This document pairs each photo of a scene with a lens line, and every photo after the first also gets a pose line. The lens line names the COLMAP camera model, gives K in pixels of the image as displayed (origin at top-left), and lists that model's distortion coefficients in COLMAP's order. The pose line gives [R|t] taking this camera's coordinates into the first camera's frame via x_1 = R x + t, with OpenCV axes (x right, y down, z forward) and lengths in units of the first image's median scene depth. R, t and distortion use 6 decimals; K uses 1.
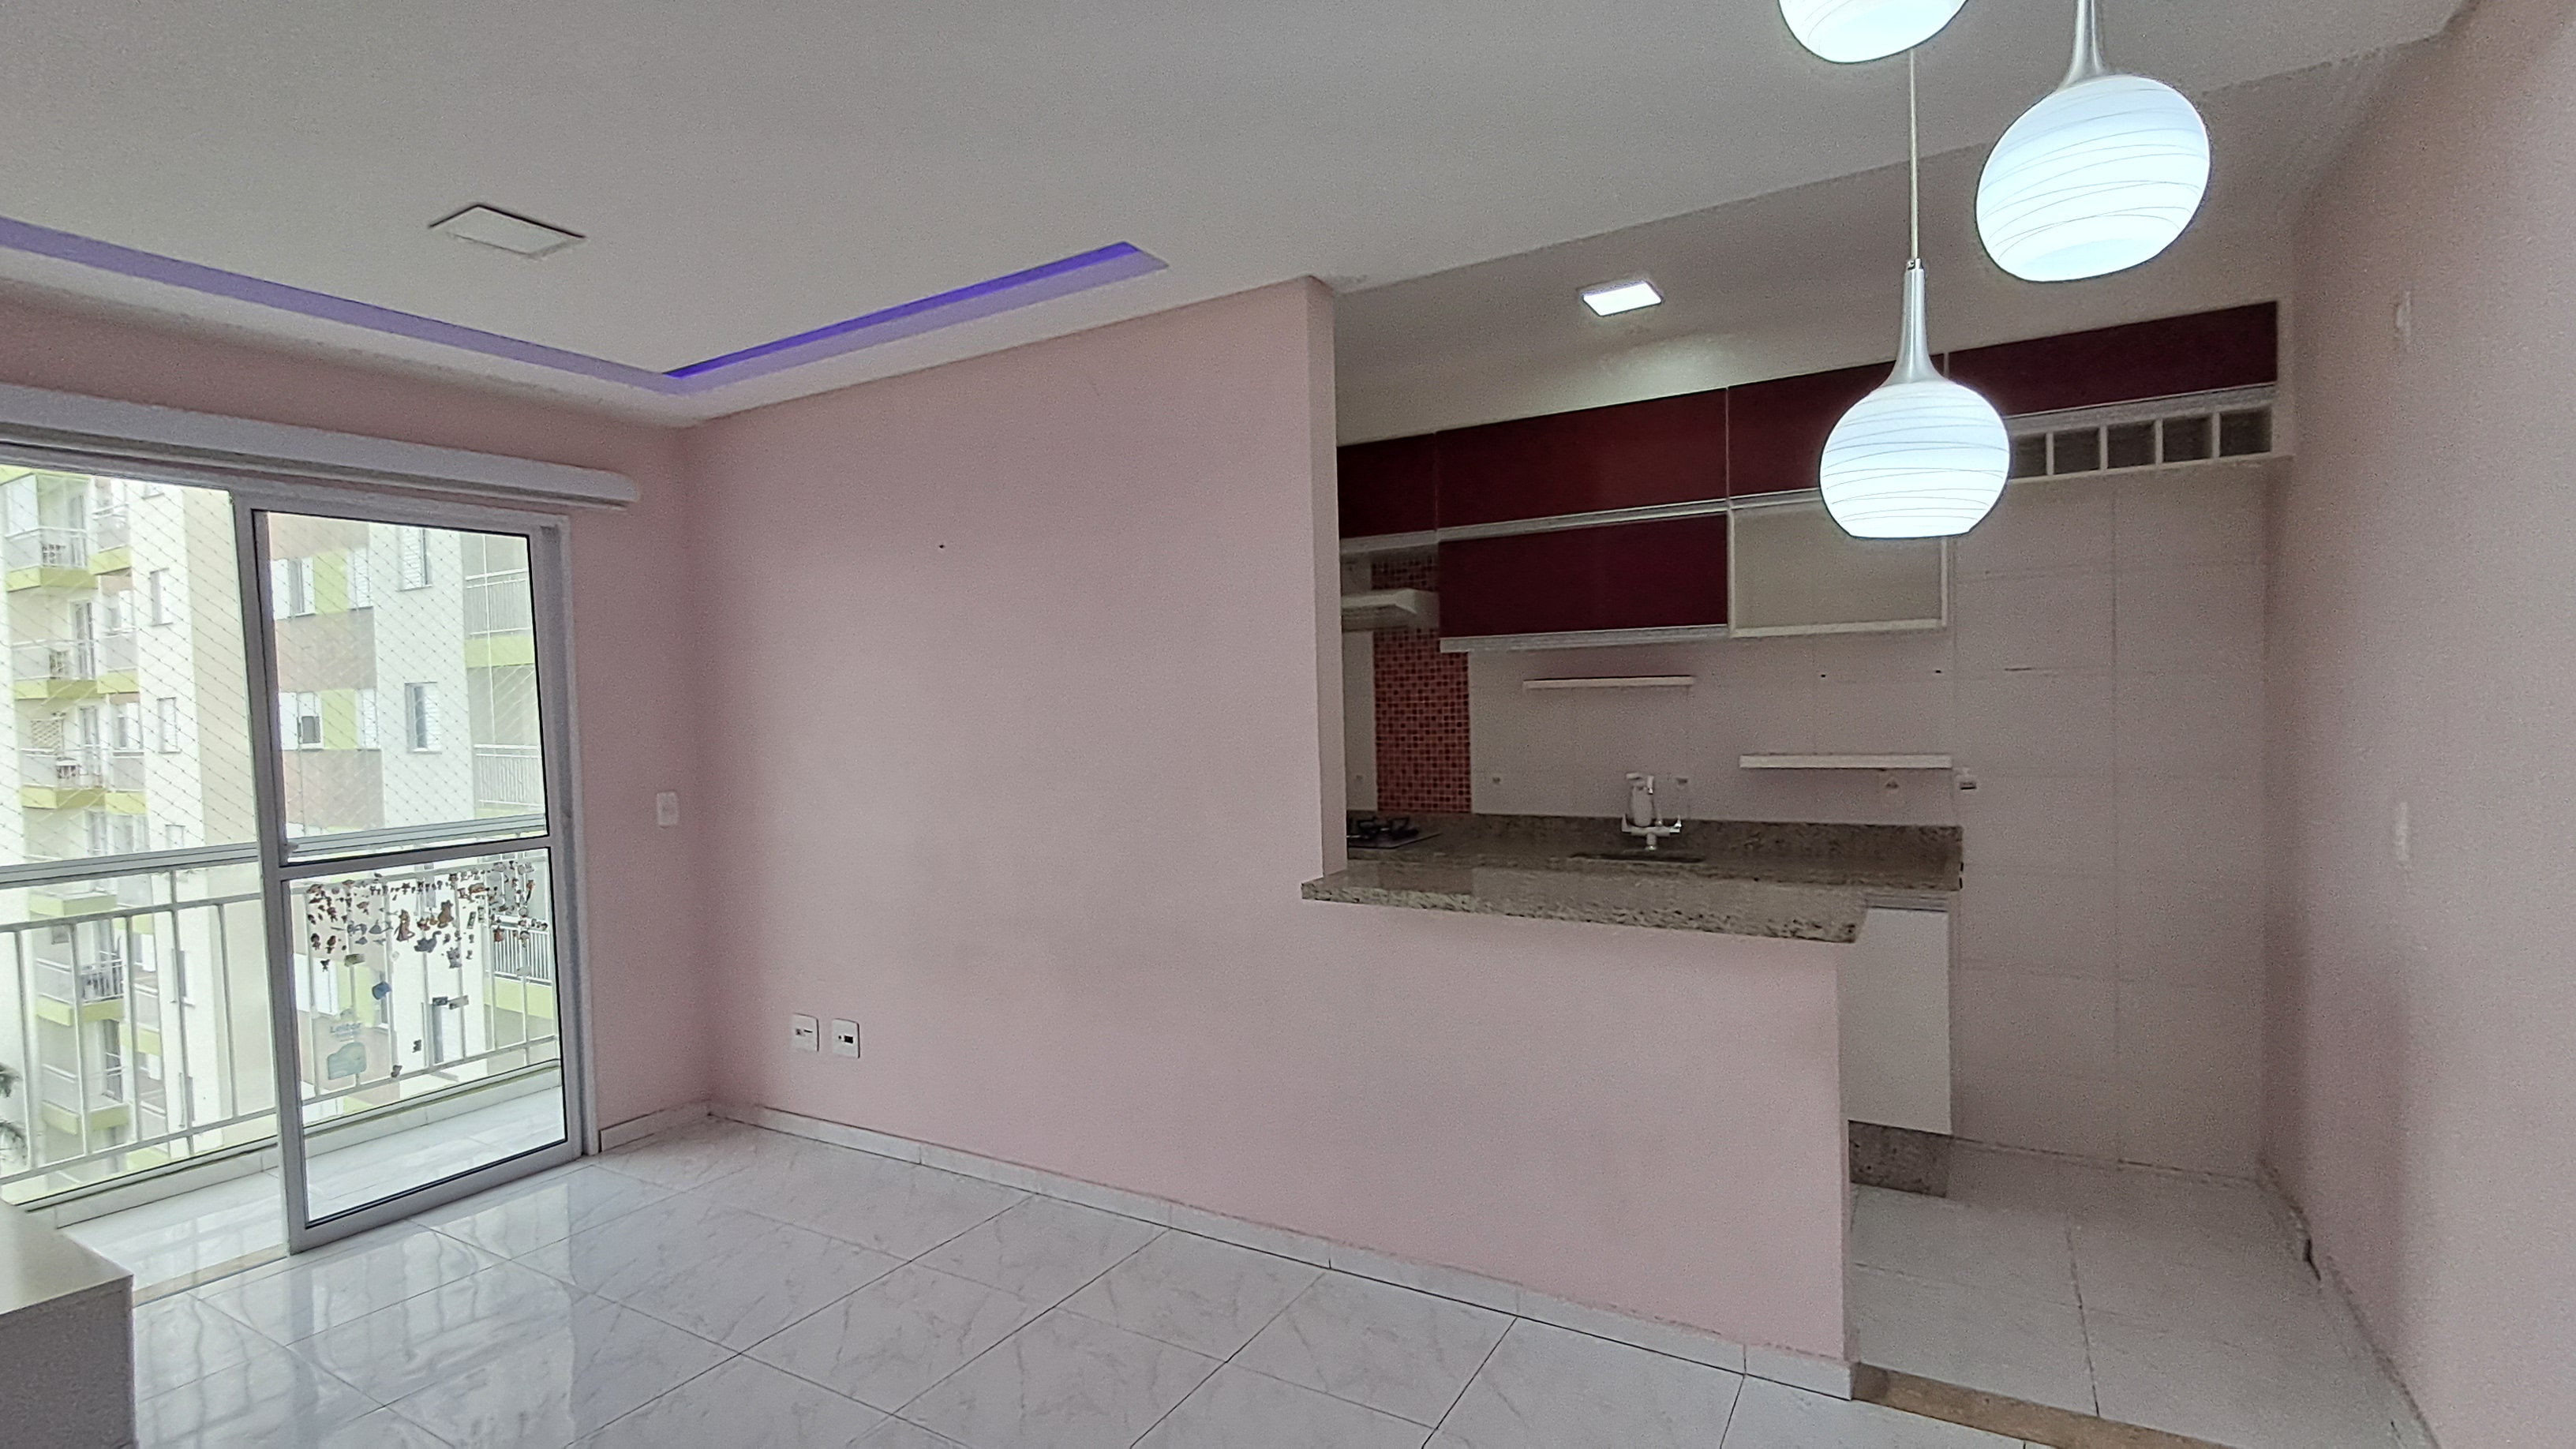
lens RADIAL K [[1173.2, 0, 1268.8], [0, 1173.2, 735.8], [0, 0, 1]] dist [0.009978, -0.000223]
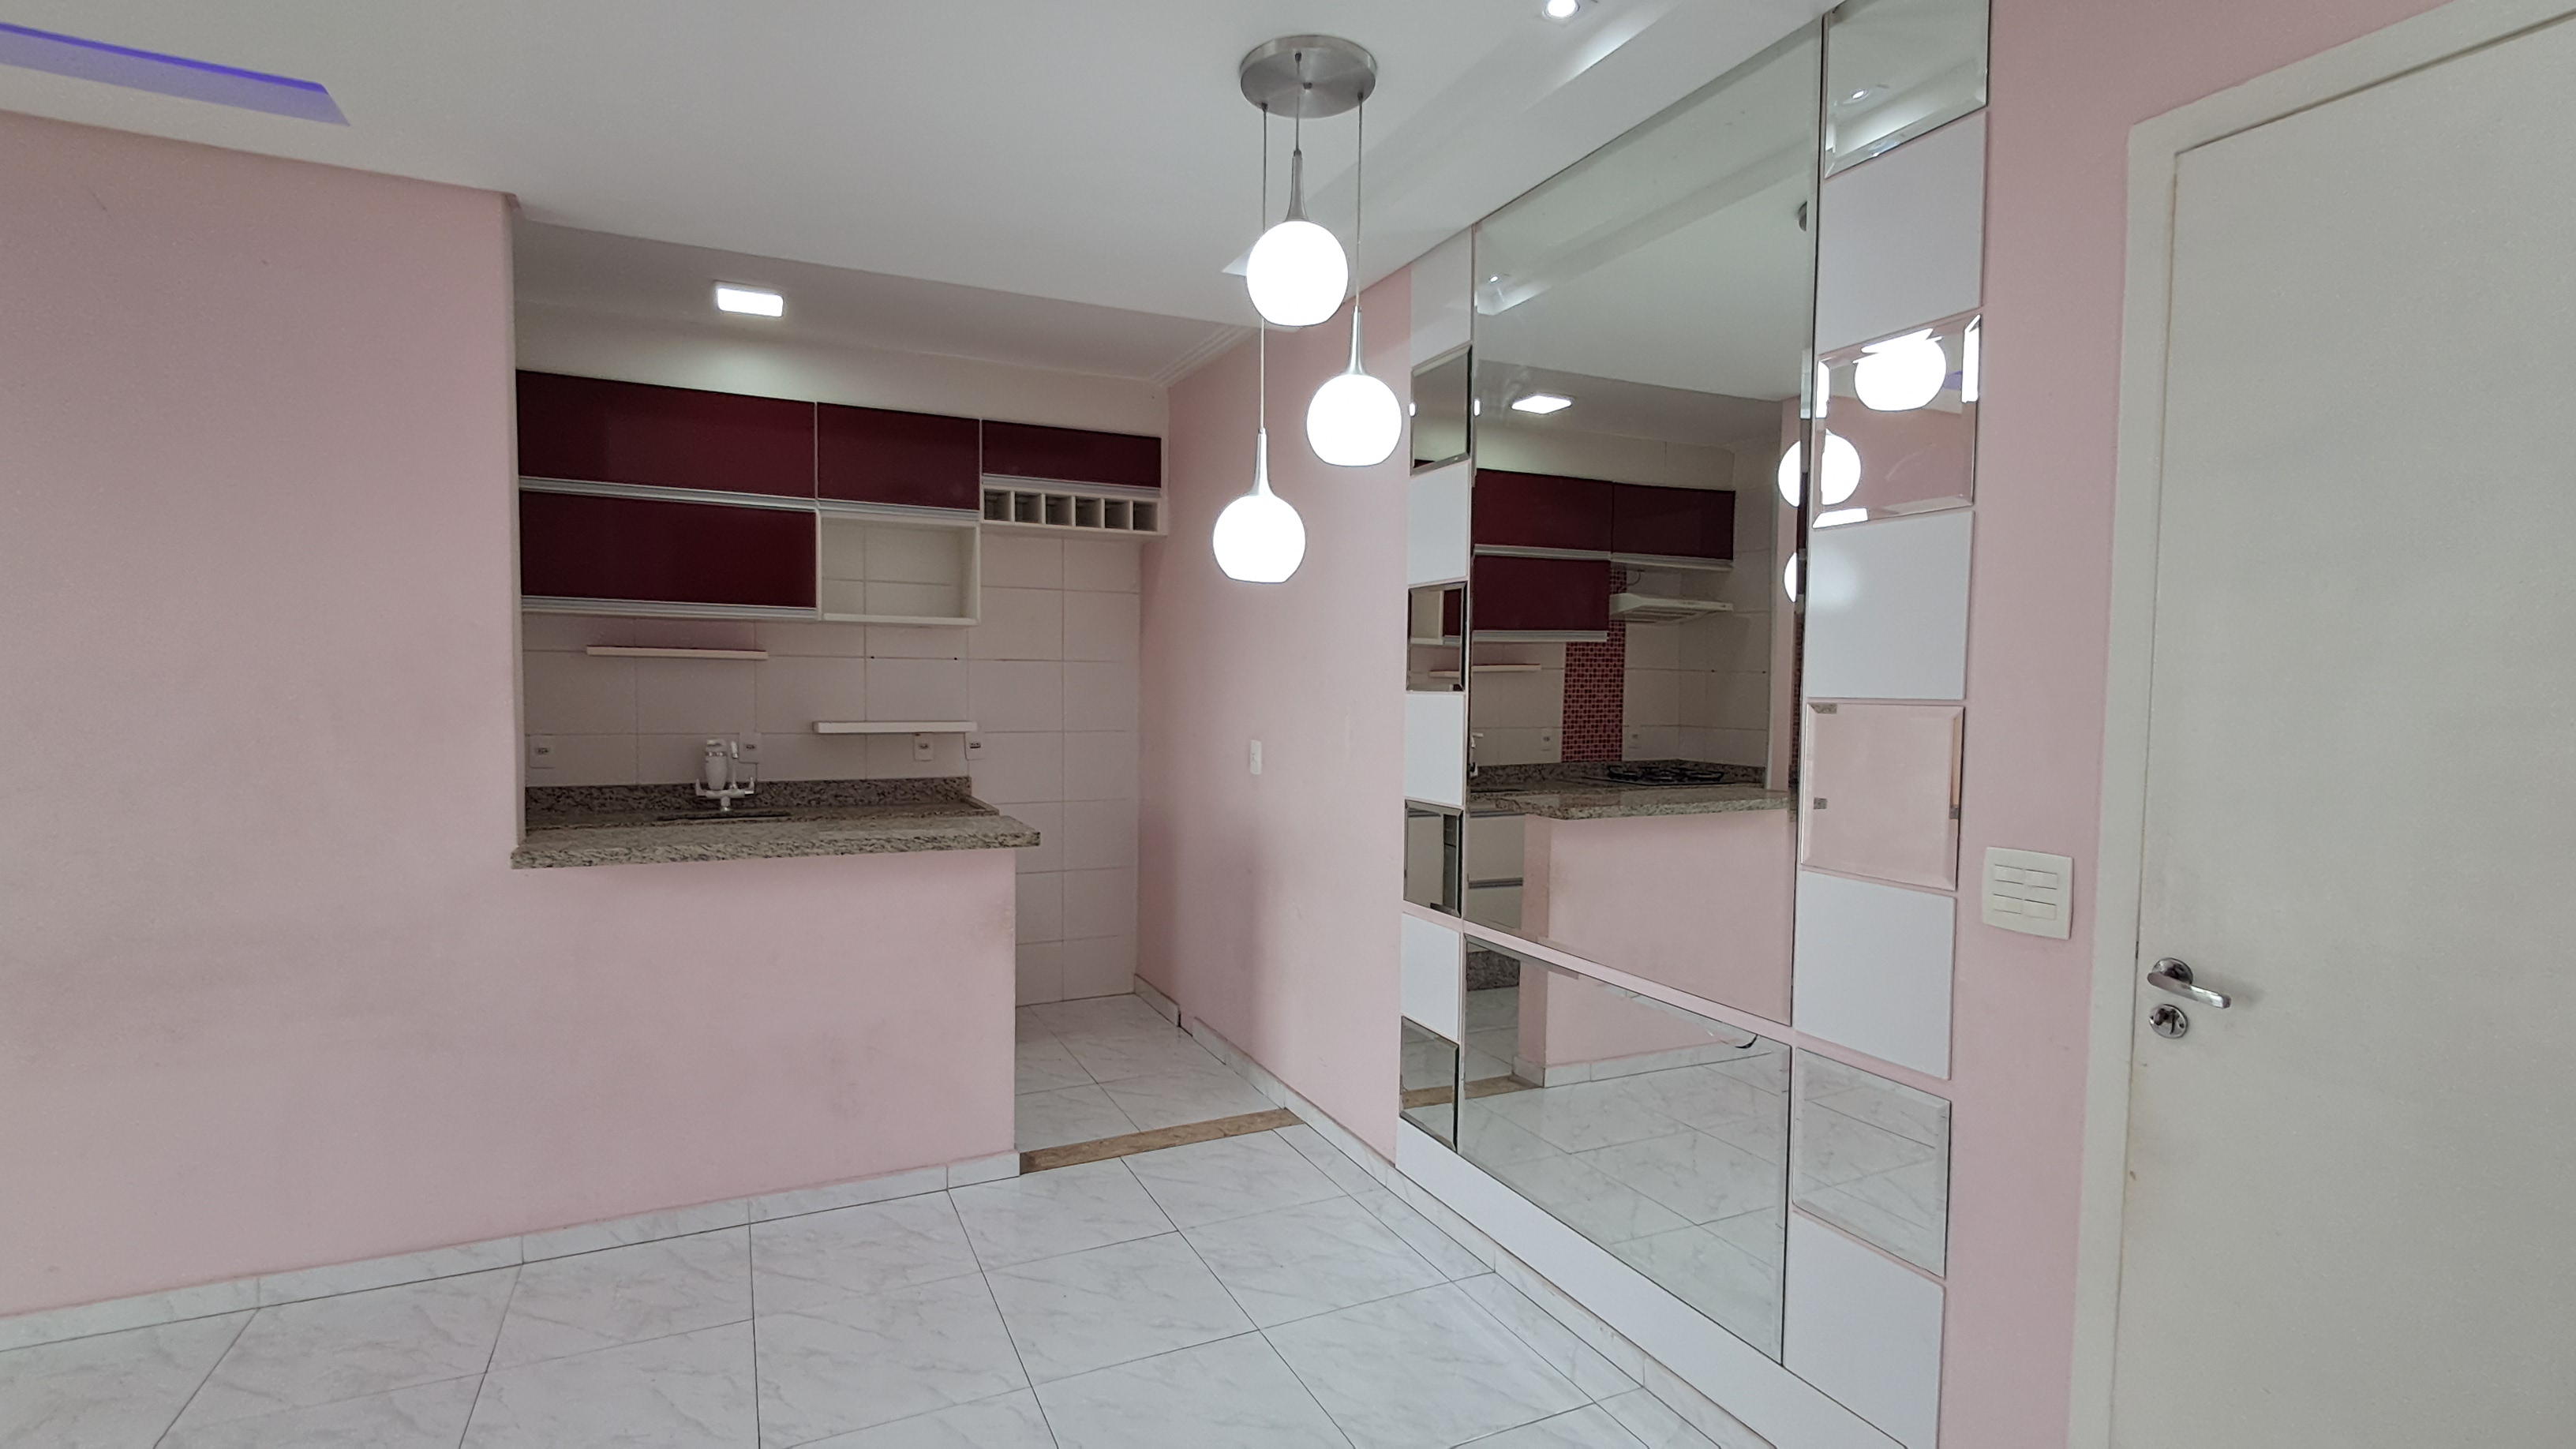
lens RADIAL K [[1158.4, 0, 1261.6], [0, 1158.4, 736.1], [0, 0, 1]] dist [0.010653, -0.000047]
pose [[0.561952, -0.005779, 0.827149, -0.306180], [-0.004284, 0.999942, 0.009896, 0.017590], [-0.827158, -0.009104, 0.561895, -0.003112]]
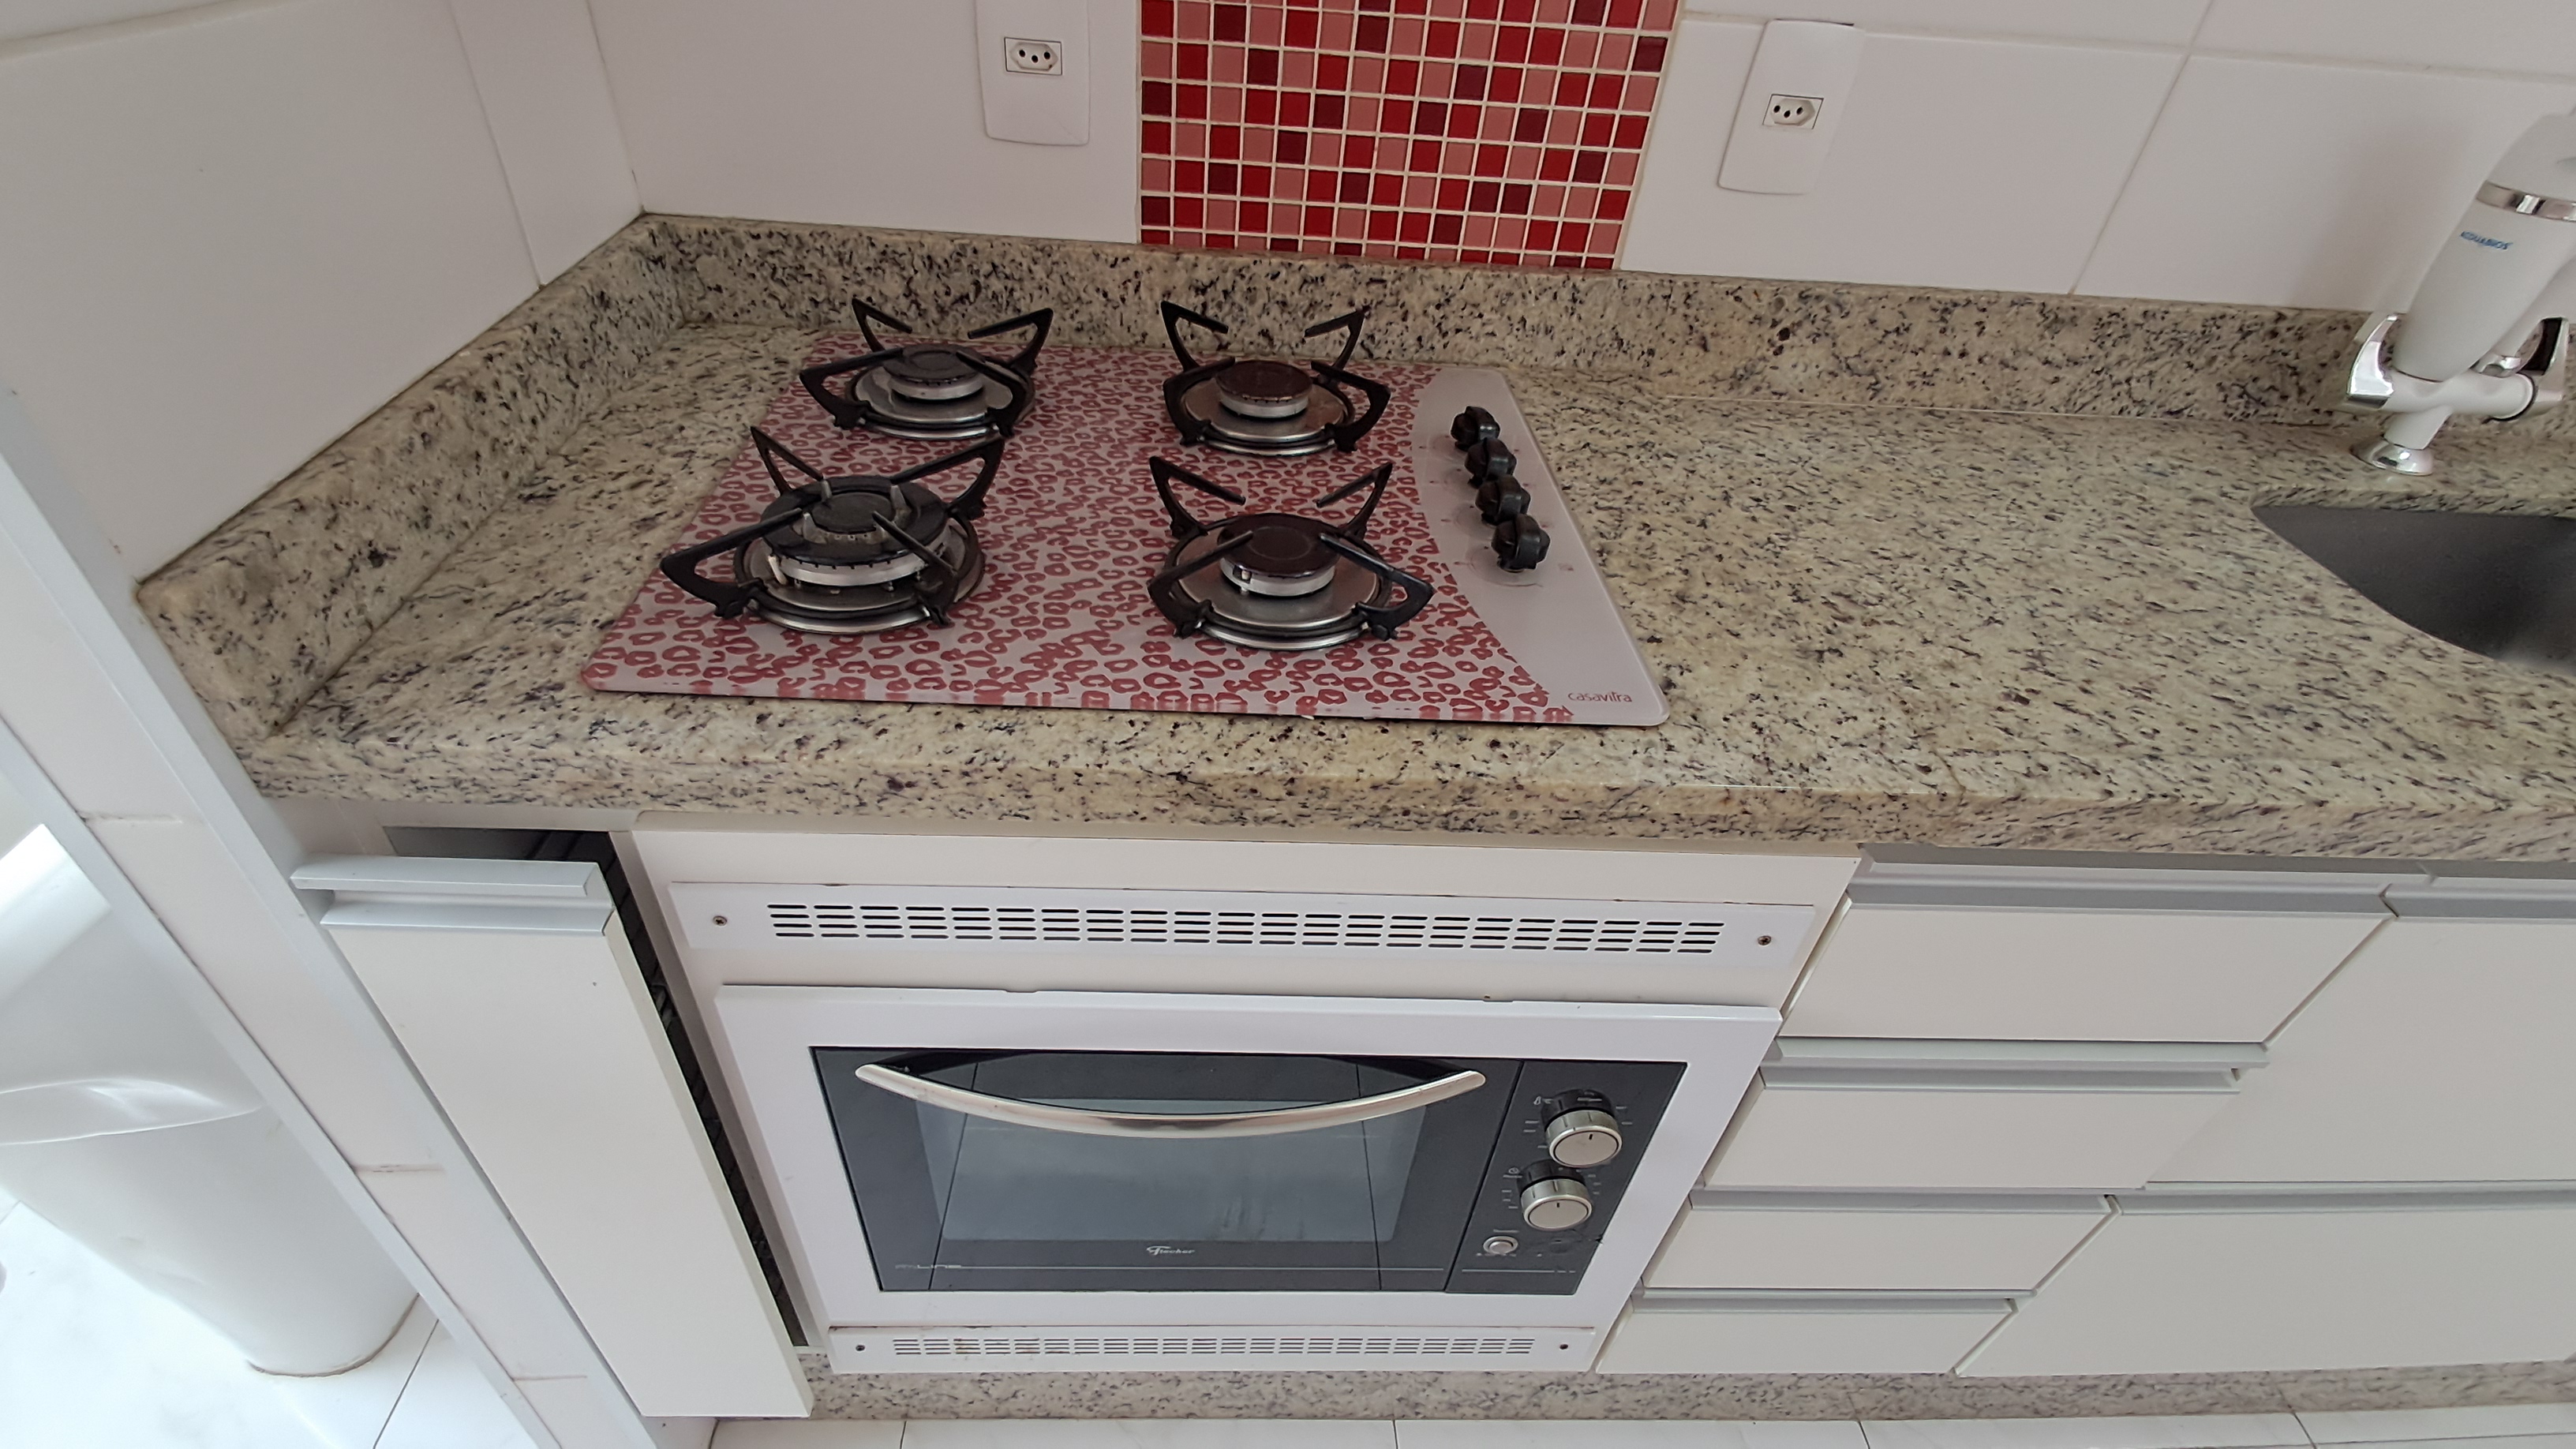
lens RADIAL K [[1158.4, 0, 1261.6], [0, 1158.4, 736.1], [0, 0, 1]] dist [0.010653, -0.000047]
pose [[0.838195, -0.276193, 0.470263, -0.008495], [-0.067554, 0.803059, 0.592058, 0.015096], [-0.541171, -0.528028, 0.654462, 1.036739]]
